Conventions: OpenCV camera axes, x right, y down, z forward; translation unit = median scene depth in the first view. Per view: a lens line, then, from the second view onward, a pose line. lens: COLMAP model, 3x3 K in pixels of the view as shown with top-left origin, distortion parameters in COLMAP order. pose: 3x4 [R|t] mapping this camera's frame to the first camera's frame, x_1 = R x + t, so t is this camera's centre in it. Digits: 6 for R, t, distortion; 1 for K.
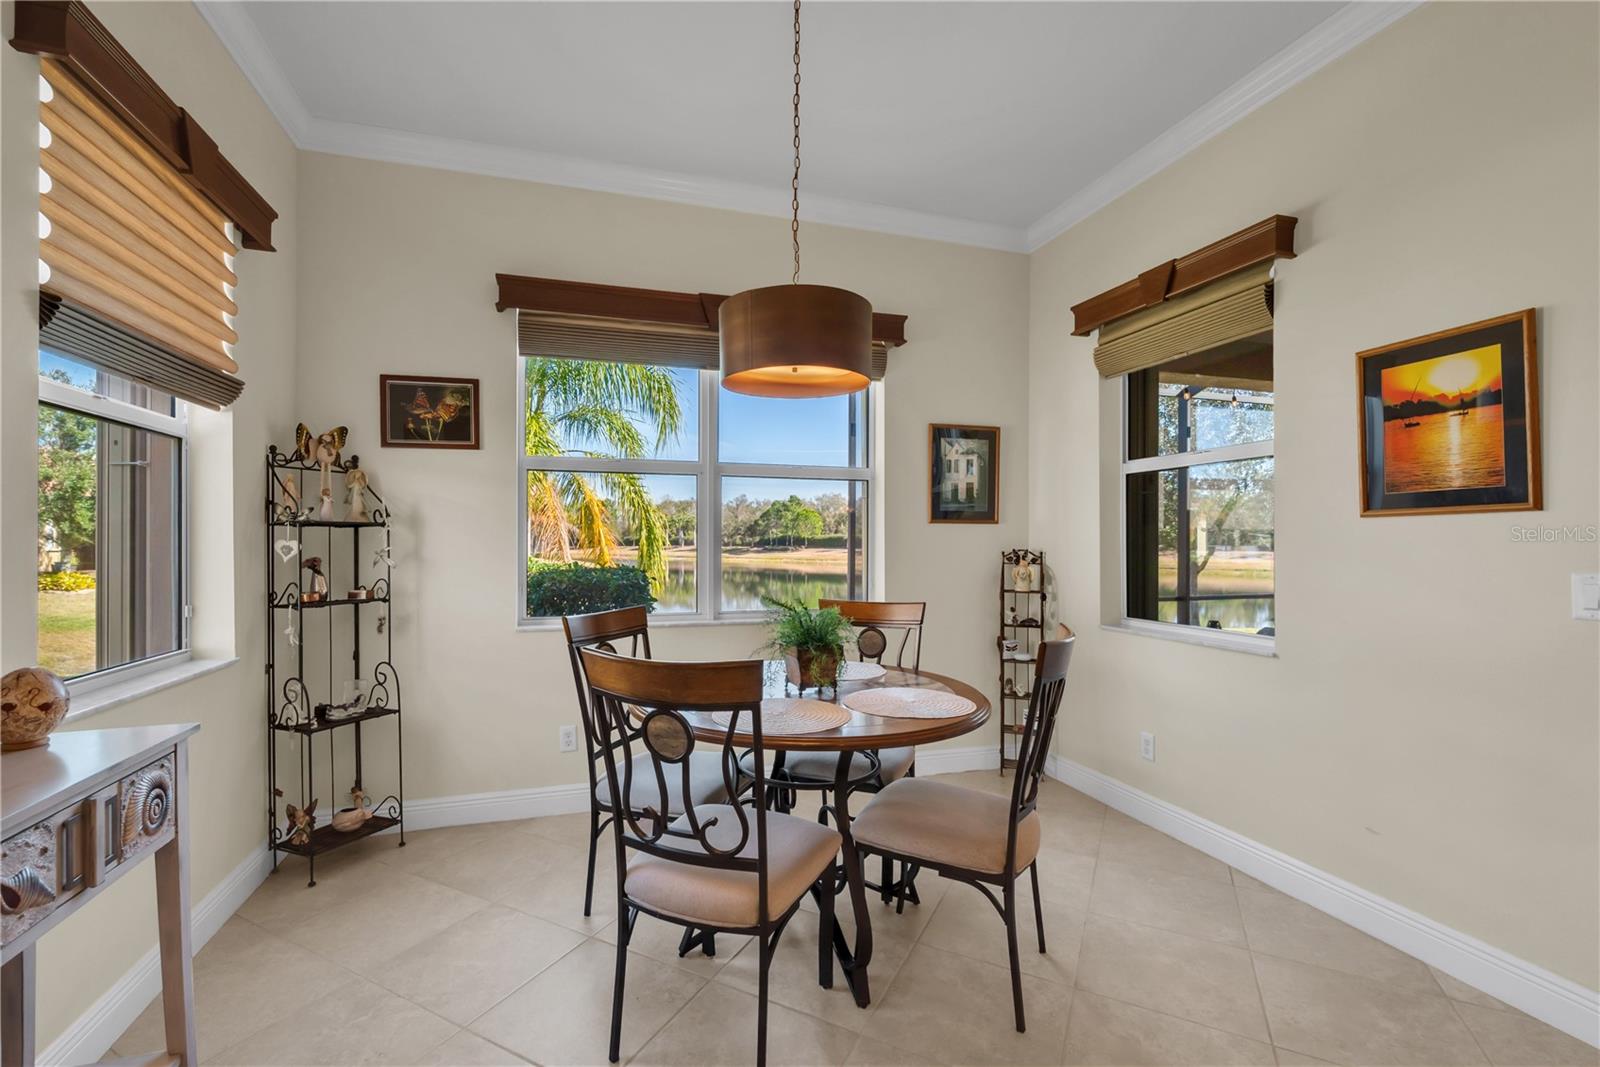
lens RADIAL K [[704.0, 0, 795.4], [0, 704.0, 537.1], [0, 0, 1]] dist [-0.000049, 0.000443]
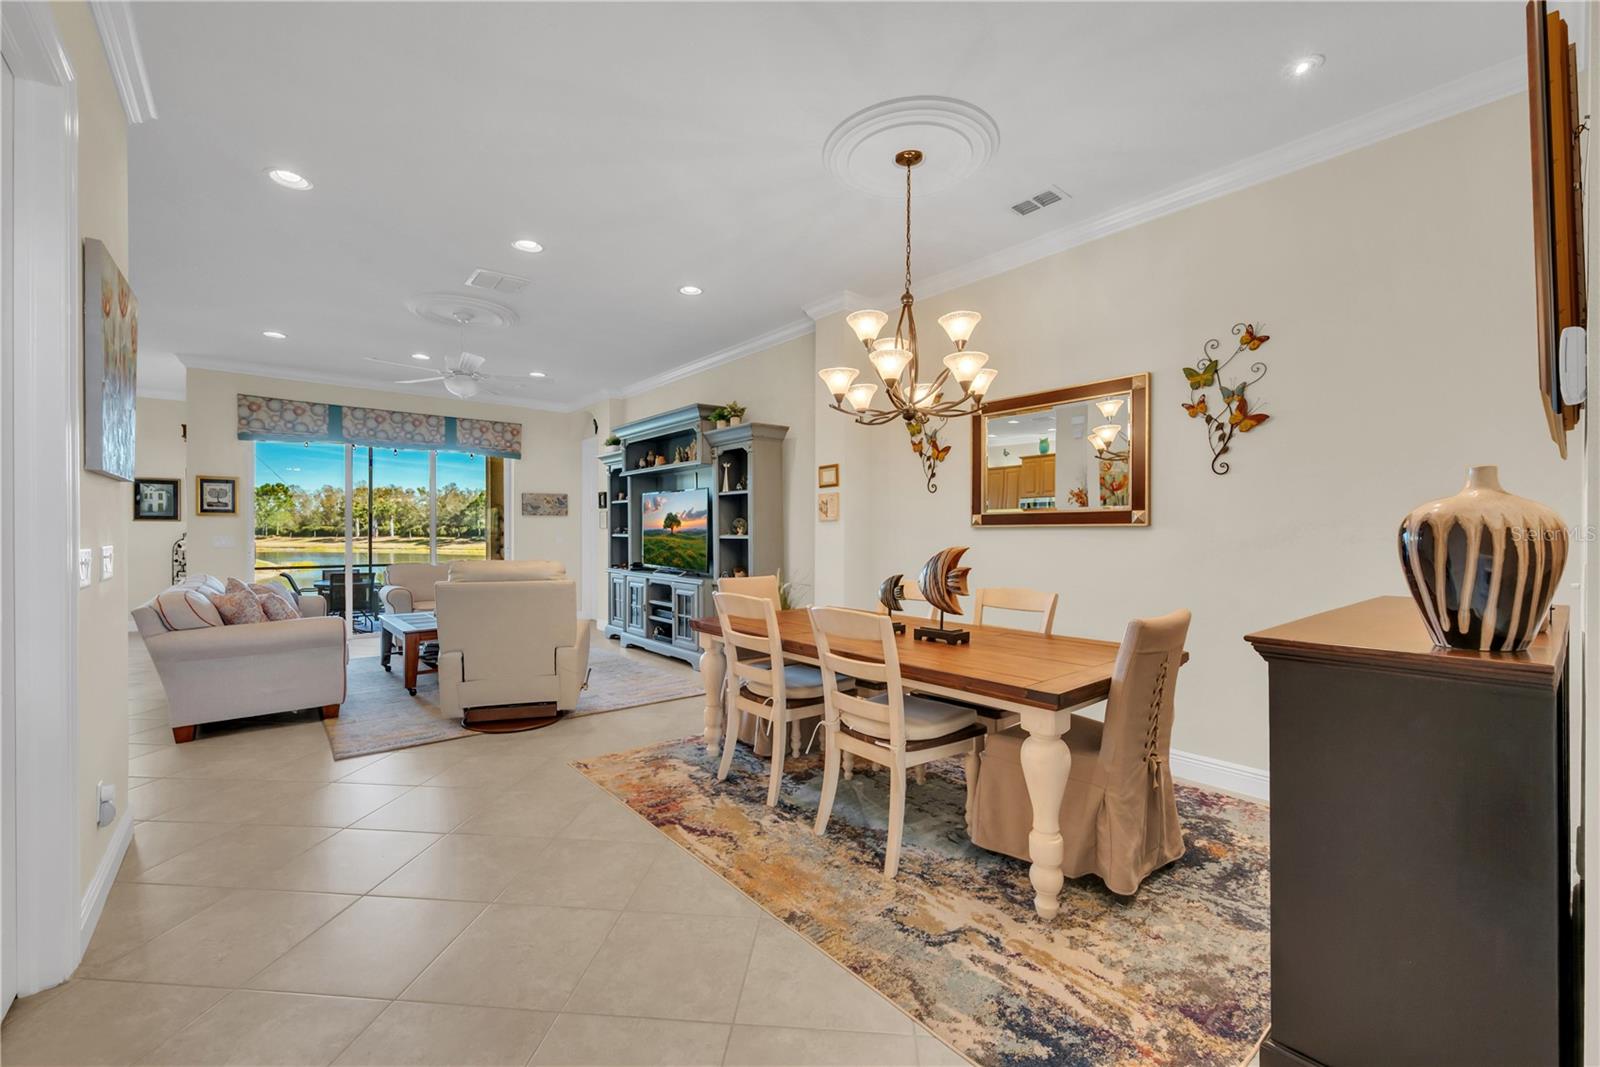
lens RADIAL K [[654.9, 0, 820.1], [0, 654.9, 537.7], [0, 0, 1]] dist [-0.001048, -0.001003]
pose [[0.917226, -0.004655, 0.398341, 1.579587], [-0.001445, 0.999886, 0.015013, -0.001473], [-0.398365, -0.014346, 0.917115, -2.078913]]
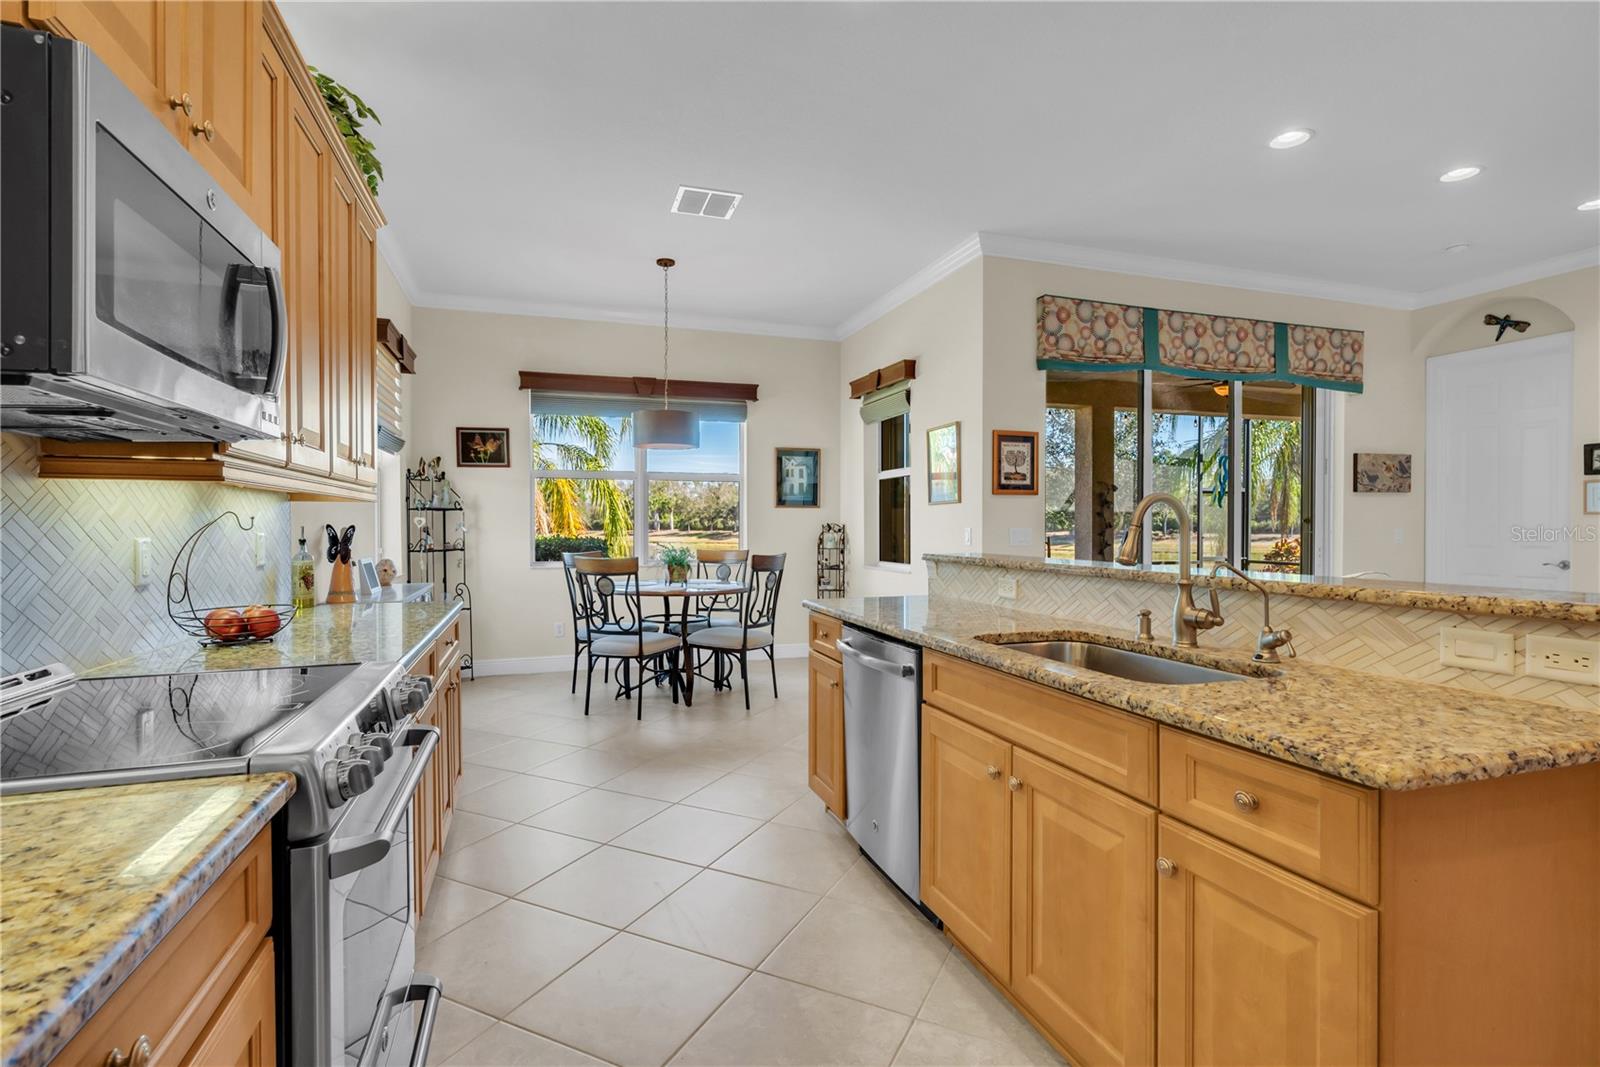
lens RADIAL K [[784.5, 0, 807.3], [0, 784.5, 533.4], [0, 0, 1]] dist [-0.002108, -0.000663]
pose [[0.999650, -0.002175, 0.026349, 0.246913], [0.001737, 0.999860, 0.016625, 0.011965], [-0.026382, -0.016574, 0.999515, -0.977052]]
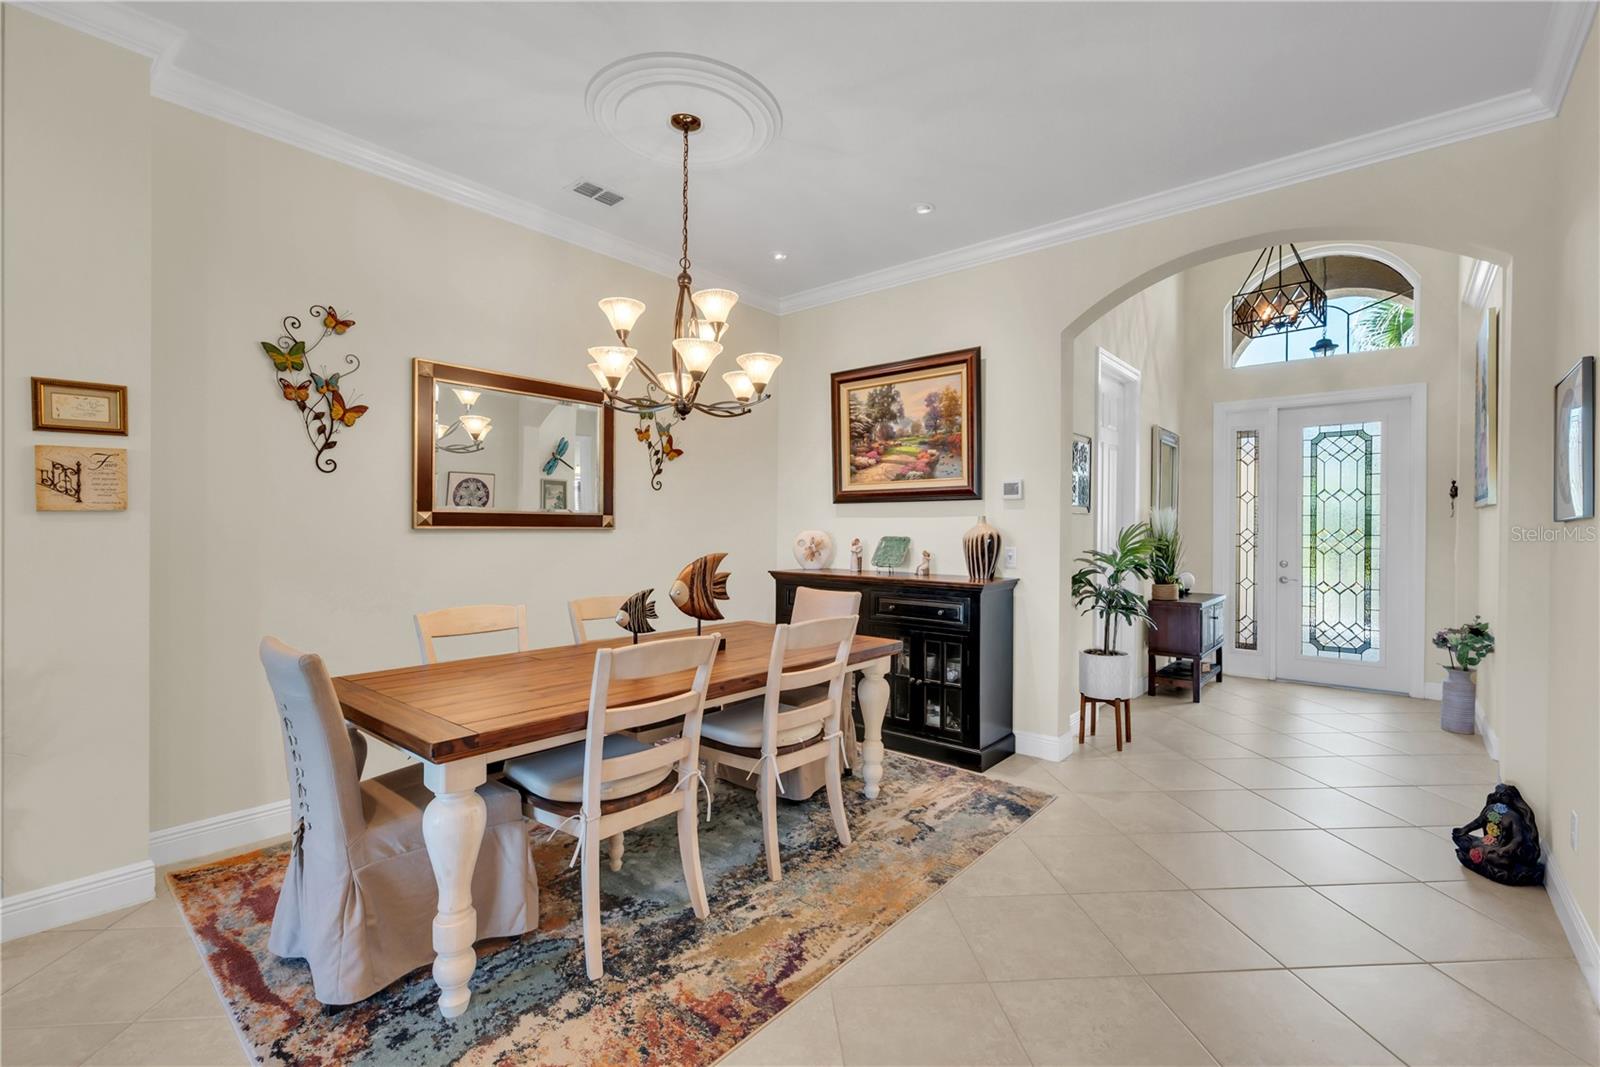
lens RADIAL K [[704.0, 0, 792.3], [0, 704.0, 535.6], [0, 0, 1]] dist [-0.000049, 0.000443]
pose [[-0.531639, -0.013787, 0.846859, 1.238526], [-0.012456, 0.999887, 0.008458, -0.008811], [-0.846879, -0.006052, -0.531751, -0.942209]]
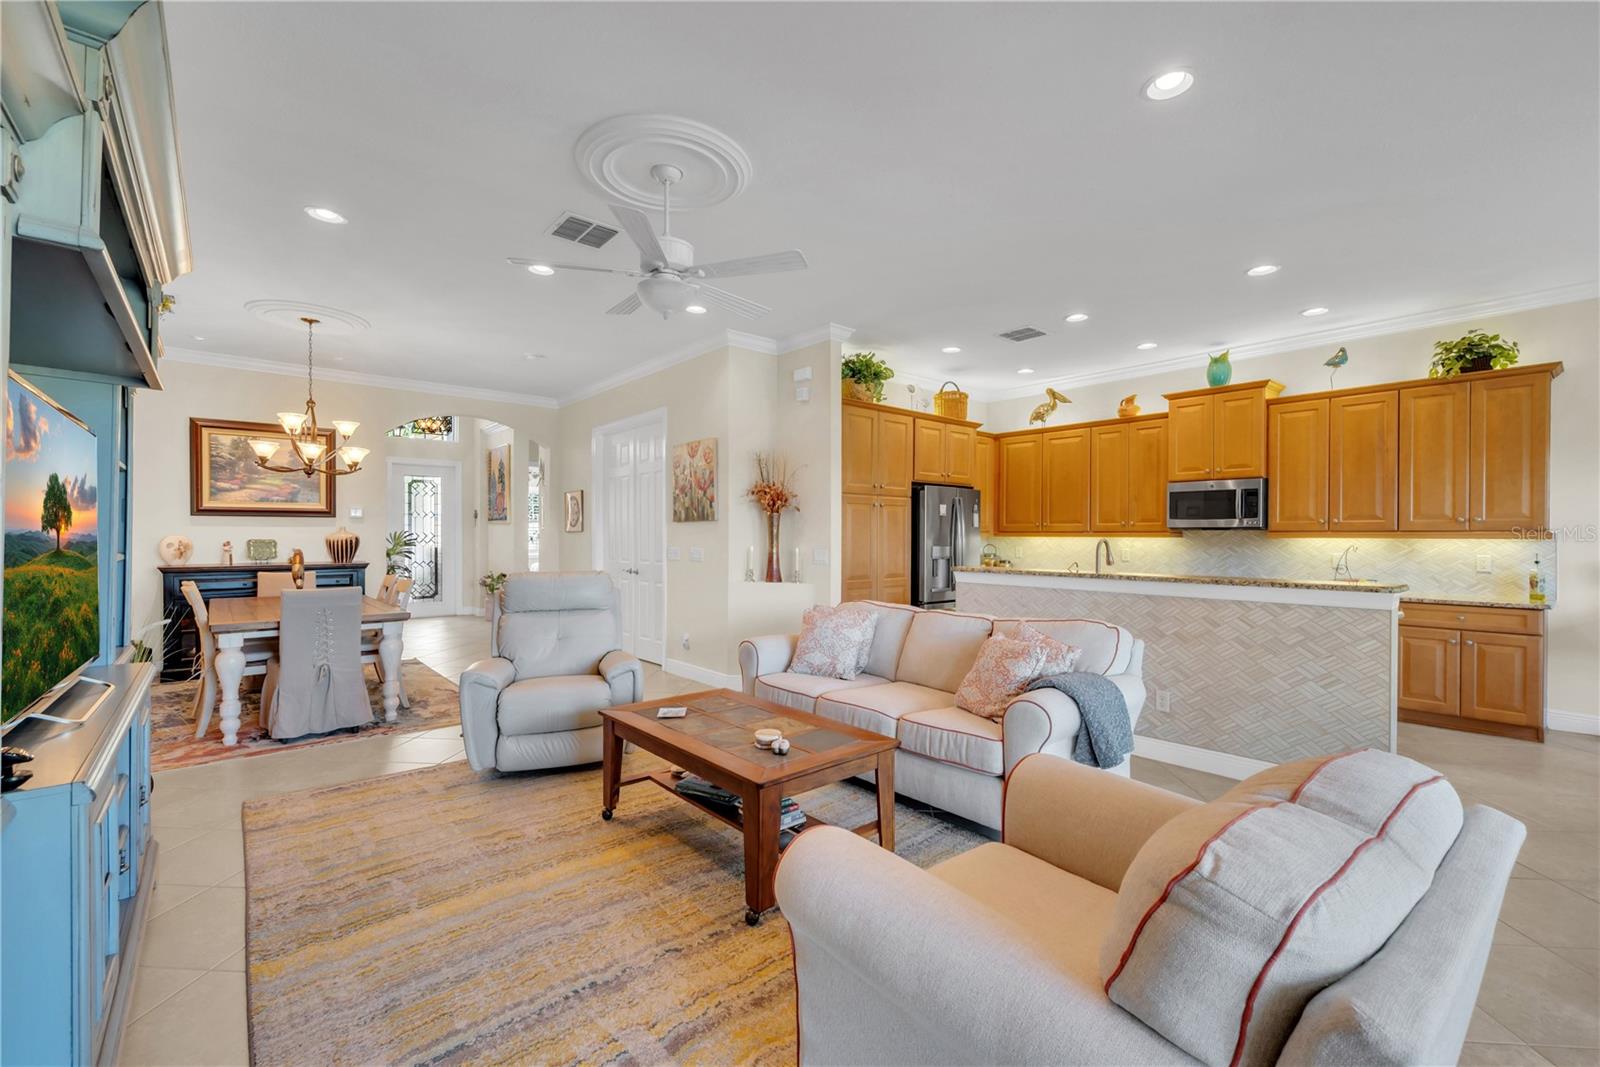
lens RADIAL K [[684.2, 0, 820.1], [0, 684.2, 543.8], [0, 0, 1]] dist [-0.009426, 0.000950]
pose [[-0.914659, -0.004061, -0.404207, 1.606758], [-0.004816, 0.999988, 0.000850, 0.004999], [0.404198, 0.002724, -0.914667, 0.631653]]
